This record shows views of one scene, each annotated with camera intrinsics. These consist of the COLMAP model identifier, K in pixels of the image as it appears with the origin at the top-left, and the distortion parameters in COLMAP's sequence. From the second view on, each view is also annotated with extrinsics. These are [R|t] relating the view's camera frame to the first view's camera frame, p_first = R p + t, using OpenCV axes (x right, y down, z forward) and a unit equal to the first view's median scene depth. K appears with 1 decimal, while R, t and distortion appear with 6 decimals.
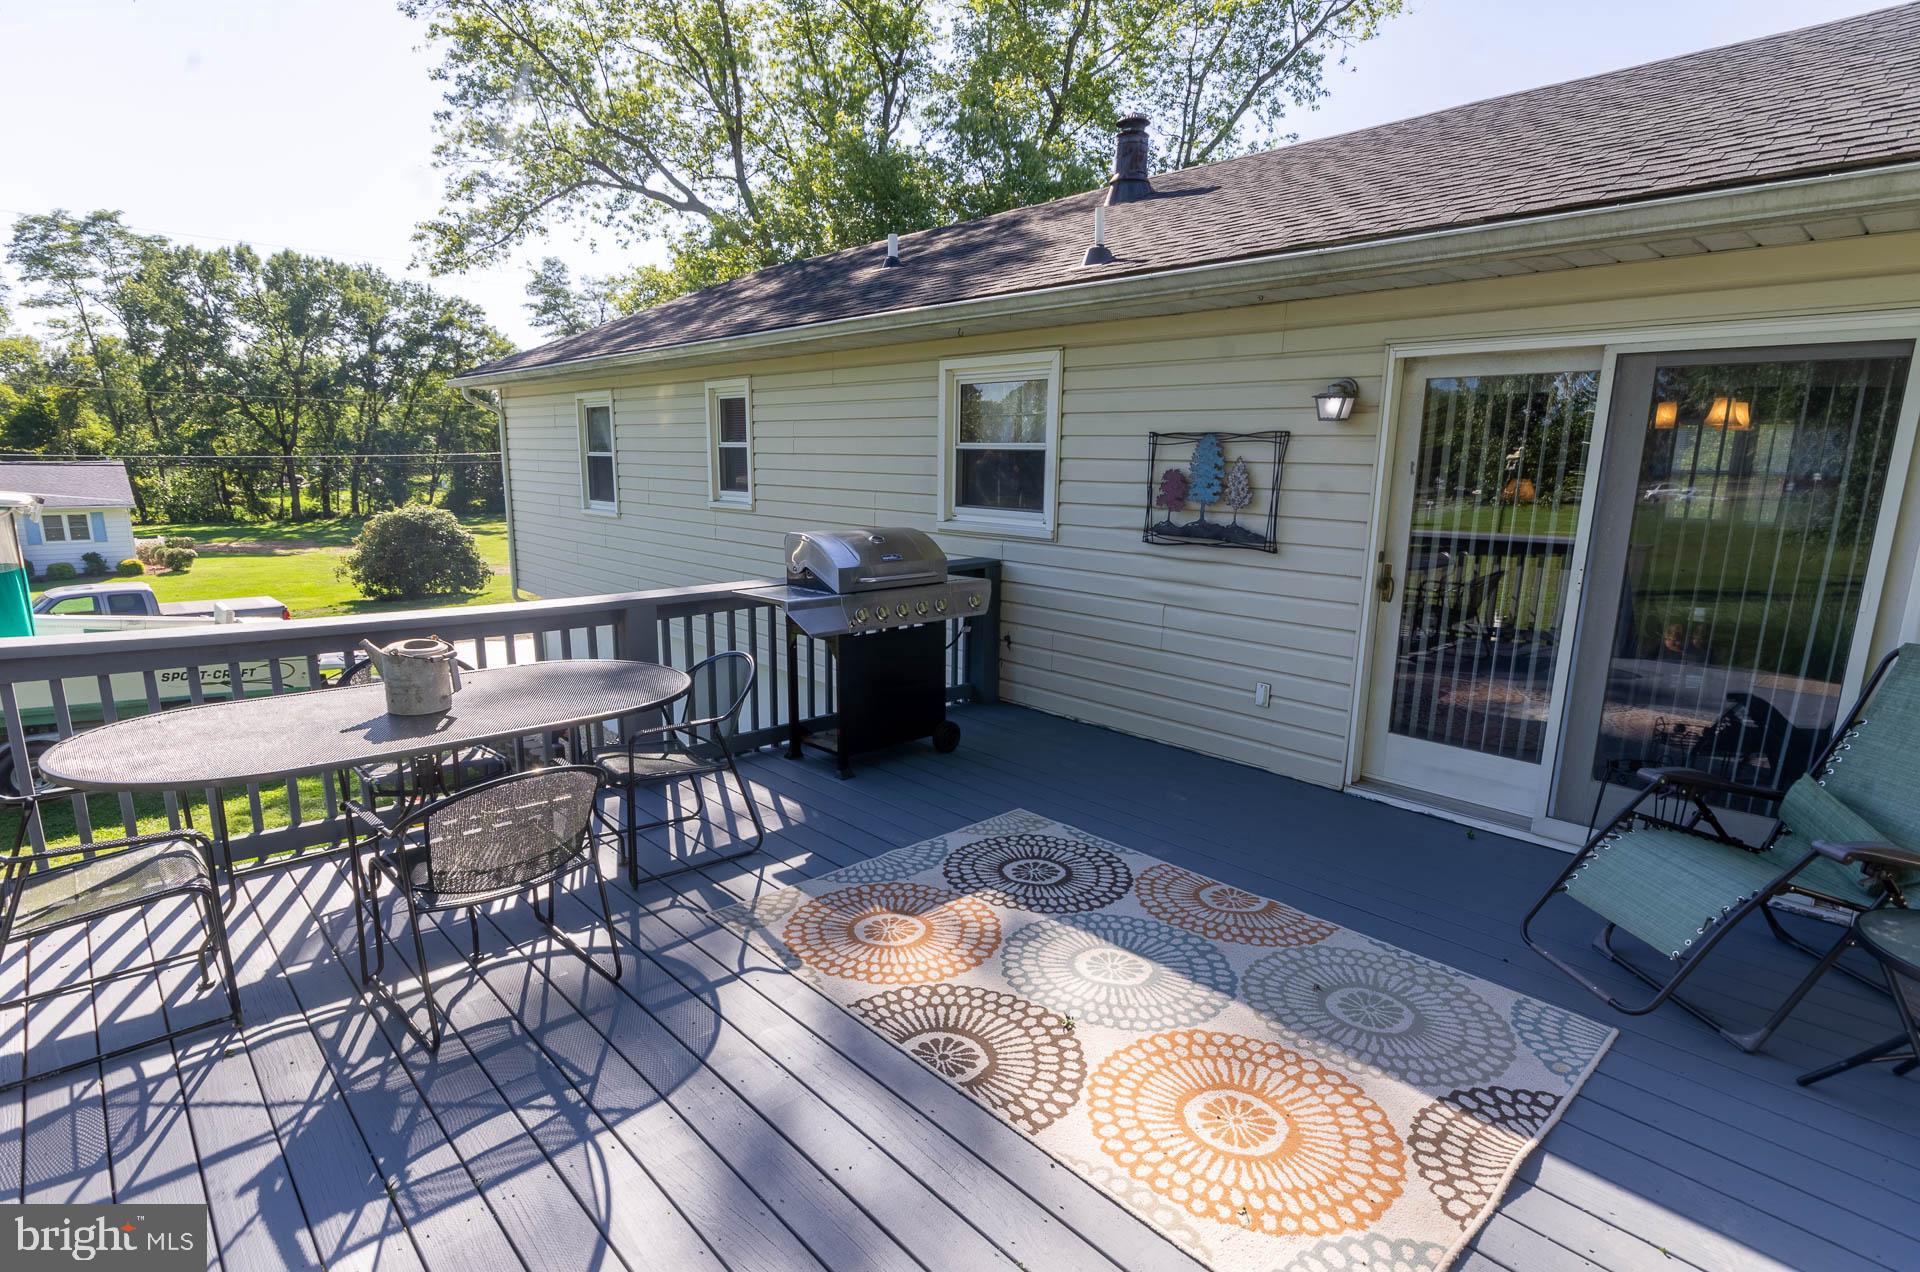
lens RADIAL K [[950.5, 0, 960.0], [0, 950.5, 636.0], [0, 0, 1]] dist [0.000550, 0.000129]
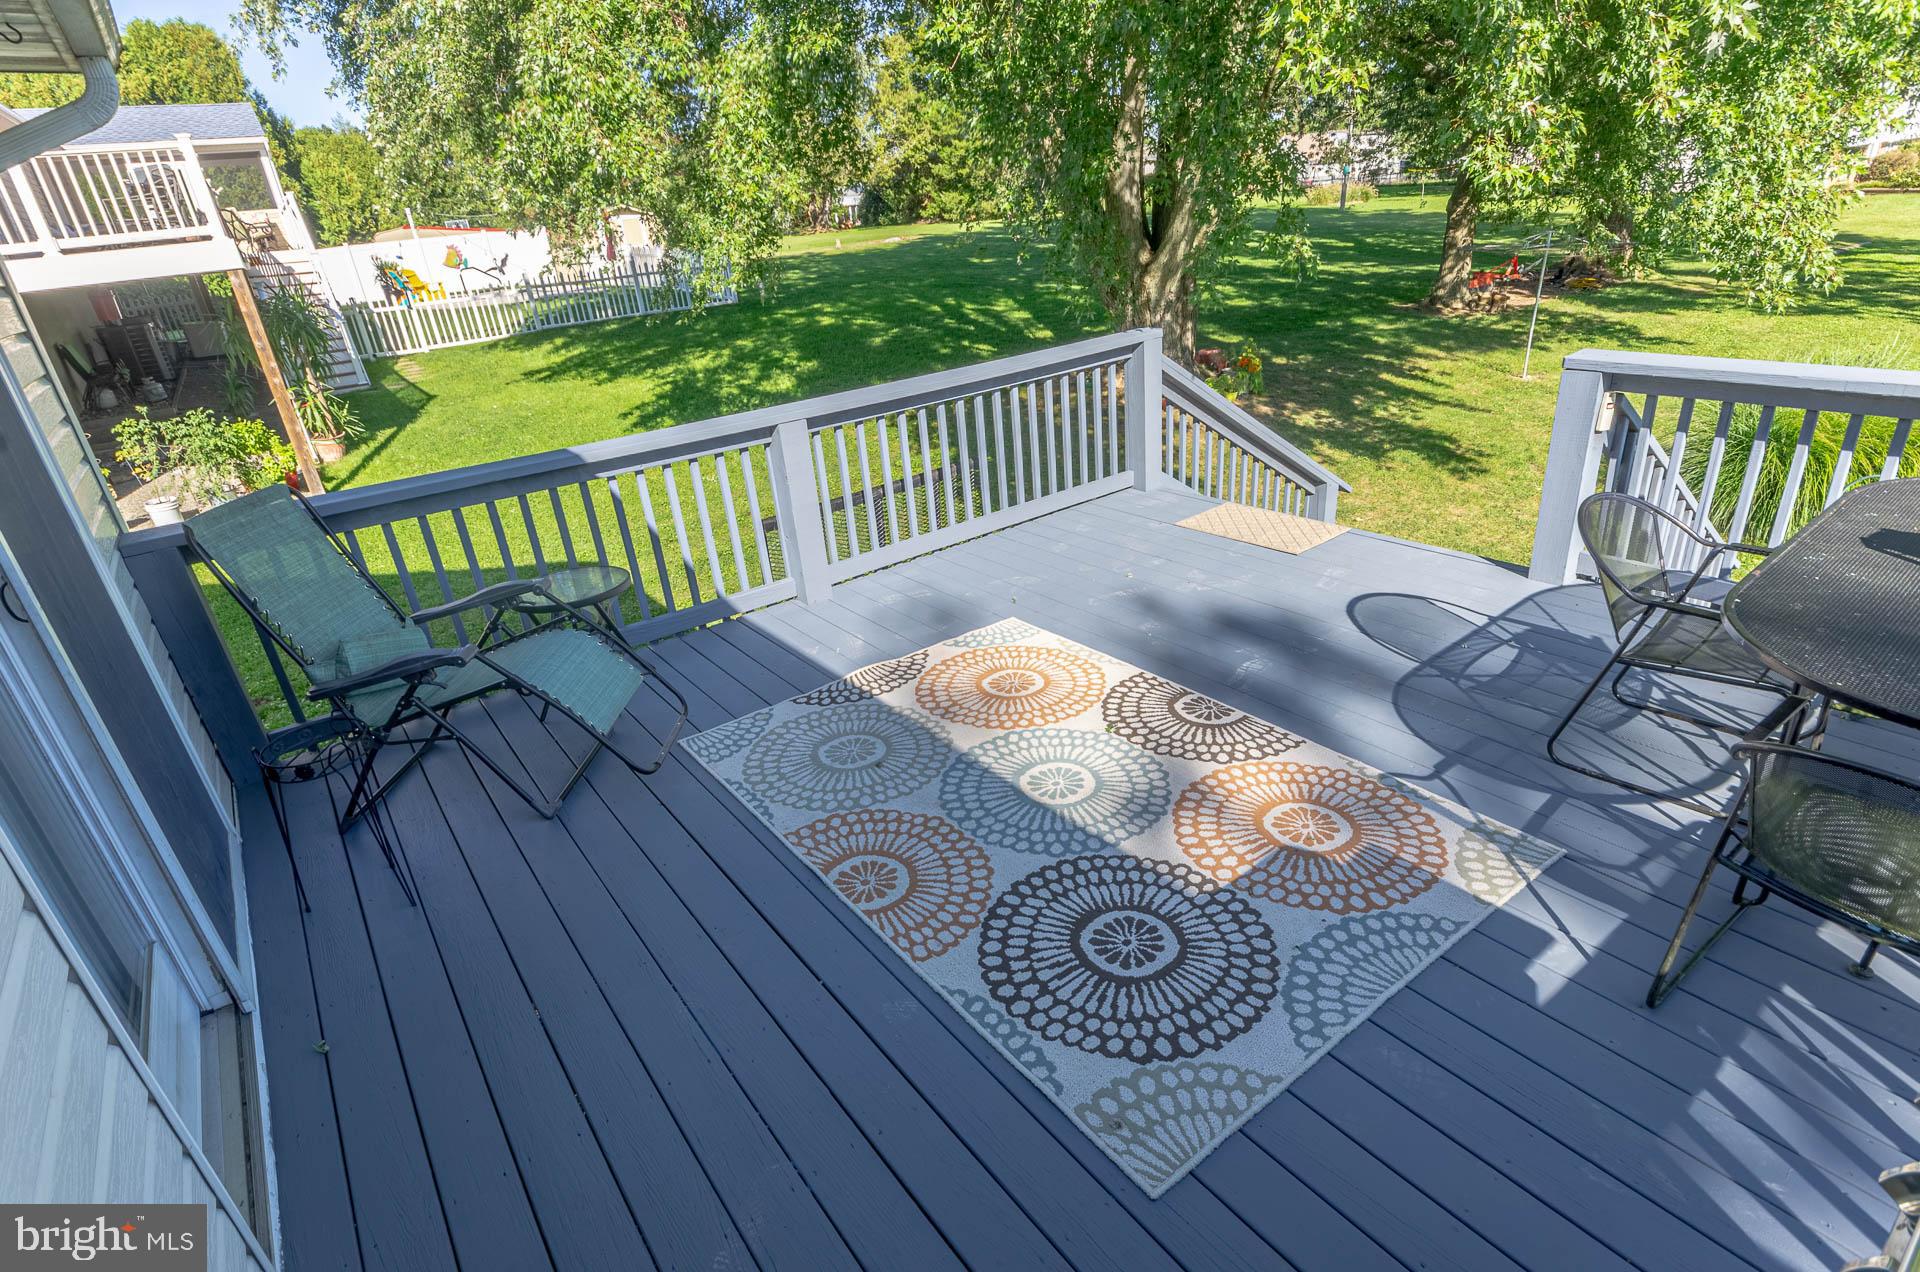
lens RADIAL K [[950.5, 0, 960.0], [0, 950.5, 636.0], [0, 0, 1]] dist [0.000550, 0.000129]
pose [[-0.991114, 0.012053, 0.132471, 0.131677], [0.087198, 0.810932, 0.578607, -0.384894], [-0.100450, 0.585016, -0.804777, 1.786213]]
